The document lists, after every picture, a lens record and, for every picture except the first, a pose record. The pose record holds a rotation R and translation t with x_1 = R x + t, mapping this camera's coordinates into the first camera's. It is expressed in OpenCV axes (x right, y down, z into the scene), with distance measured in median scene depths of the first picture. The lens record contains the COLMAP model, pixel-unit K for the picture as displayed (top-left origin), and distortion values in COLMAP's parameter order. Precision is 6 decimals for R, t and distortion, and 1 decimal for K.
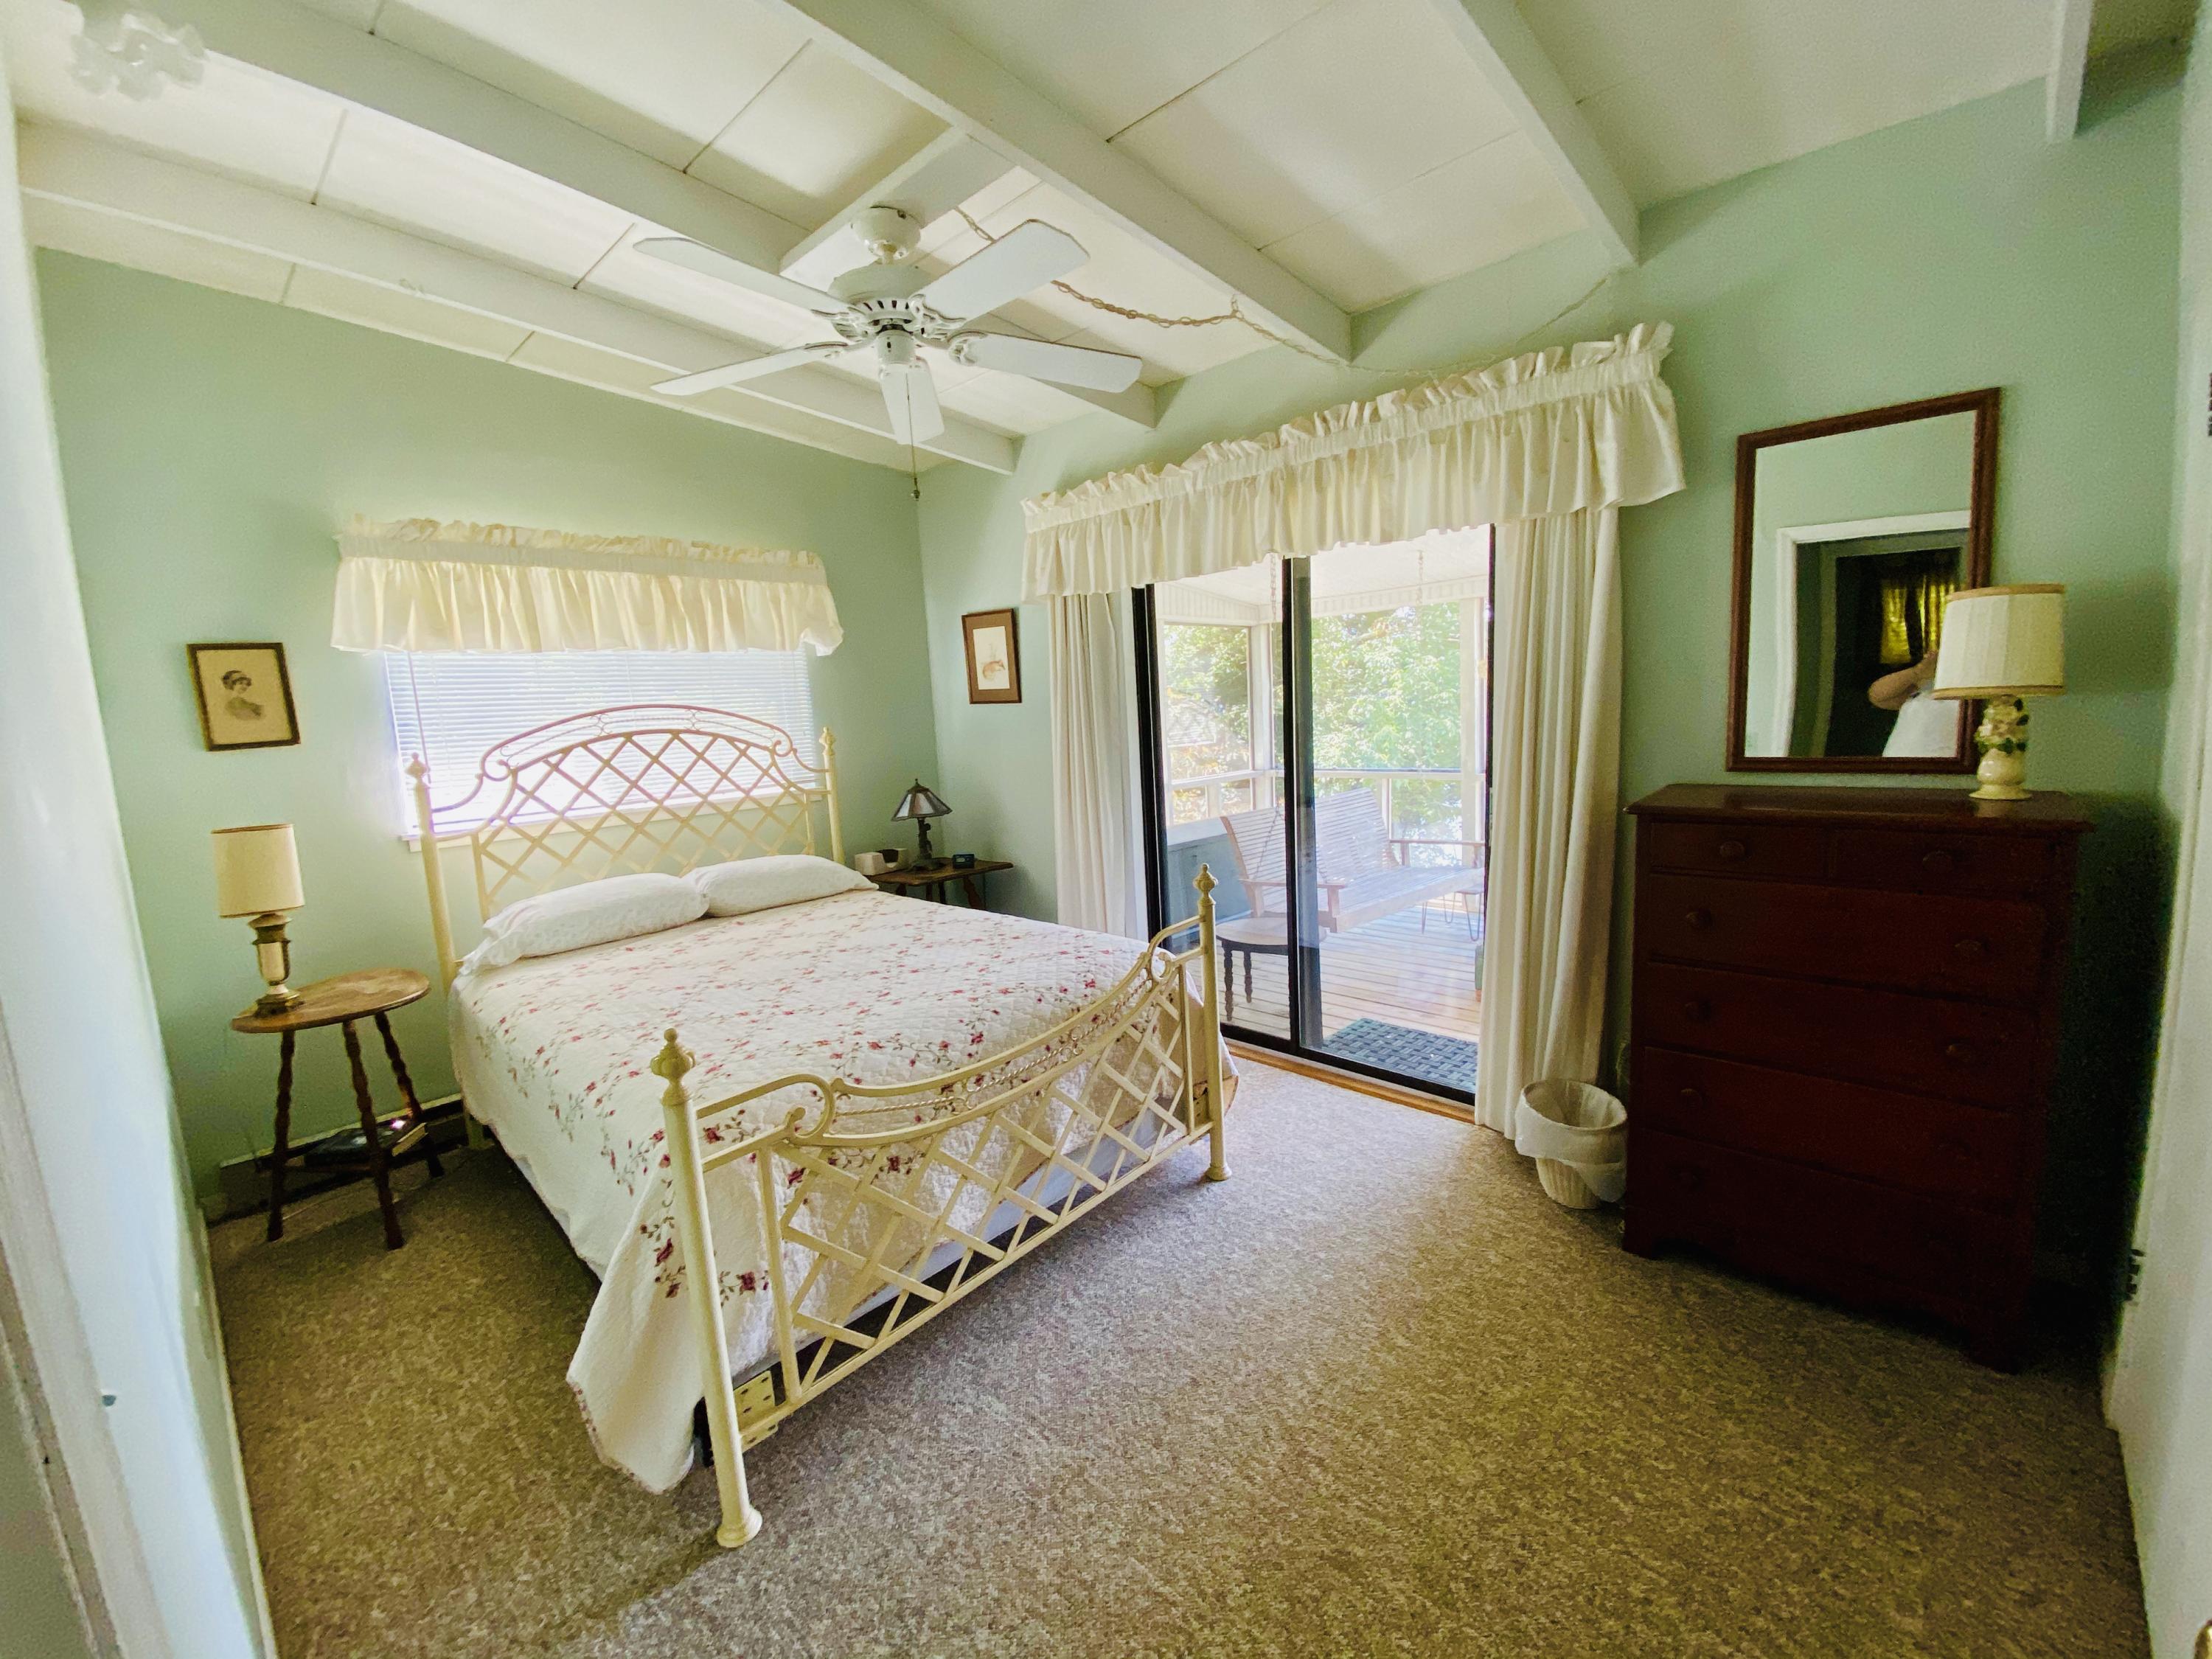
lens RADIAL K [[902.0, 0, 1101.1], [0, 902.0, 827.7], [0, 0, 1]] dist [0.023842, -0.020982]
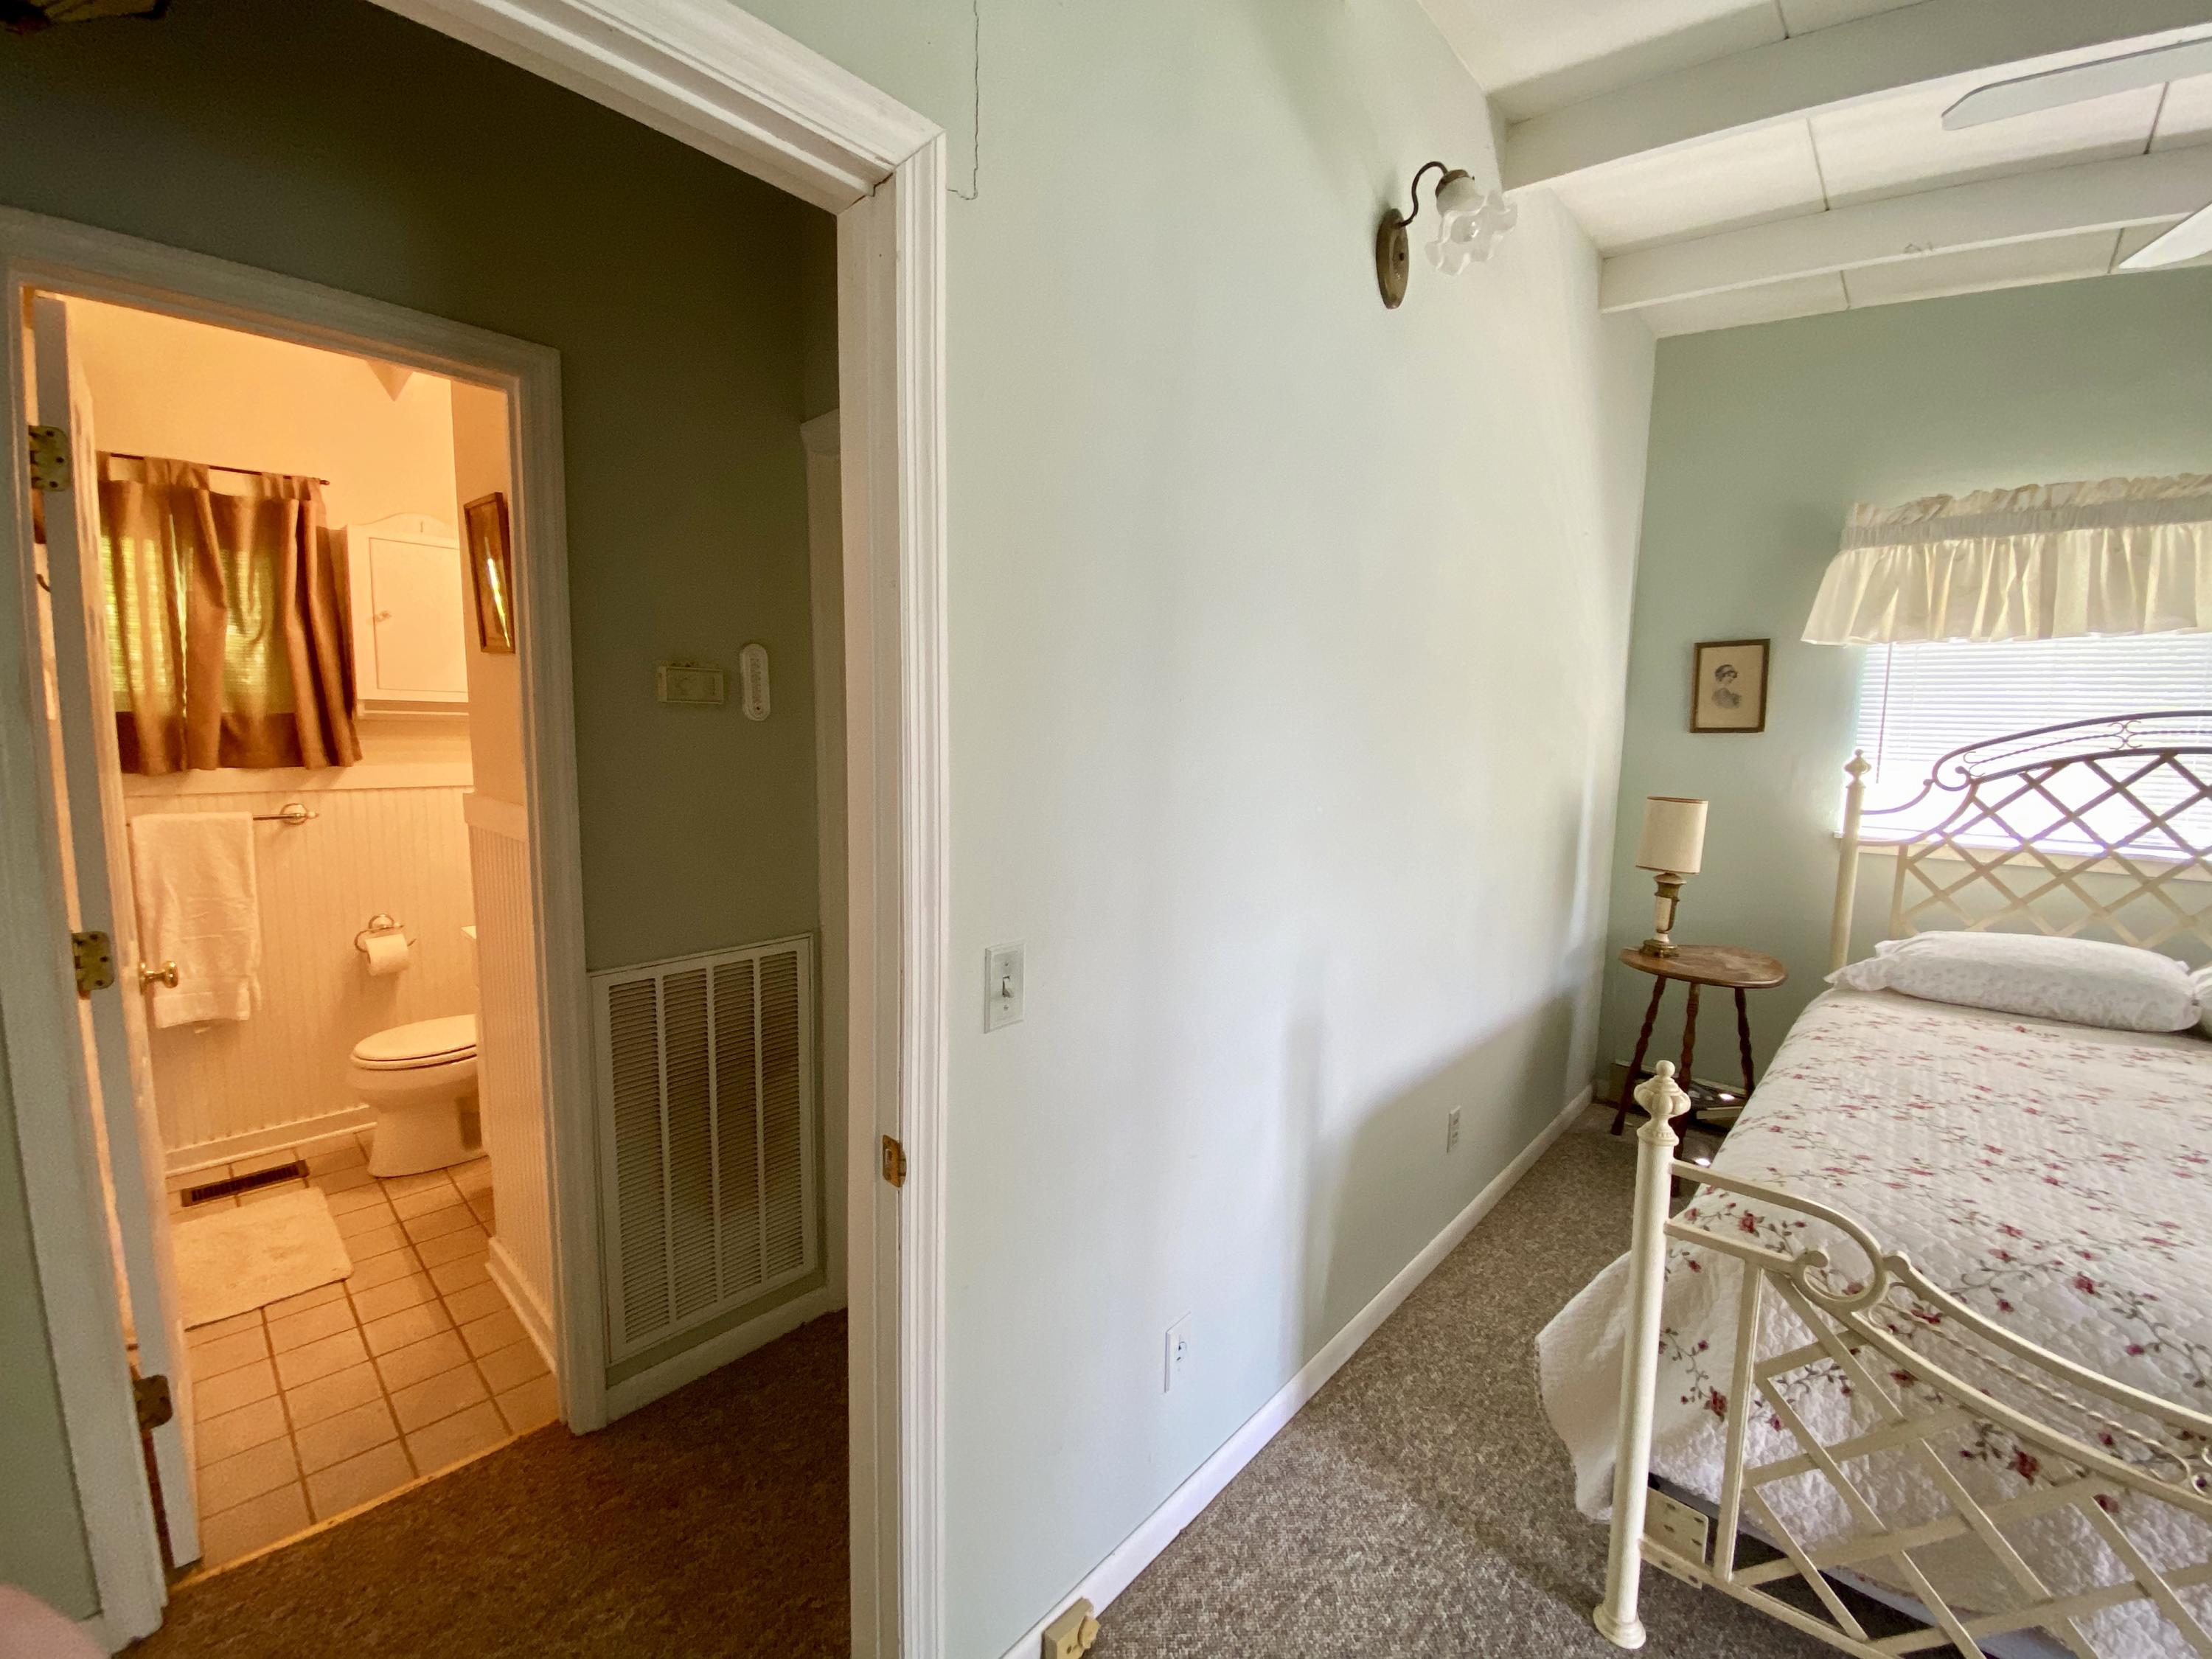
lens RADIAL K [[902.0, 0, 1101.1], [0, 902.0, 827.7], [0, 0, 1]] dist [0.023842, -0.020982]
pose [[0.007715, 0.168192, -0.985724, 0.219661], [-0.155670, 0.973937, 0.164963, -0.040500], [0.987779, 0.152175, 0.033697, 0.219317]]
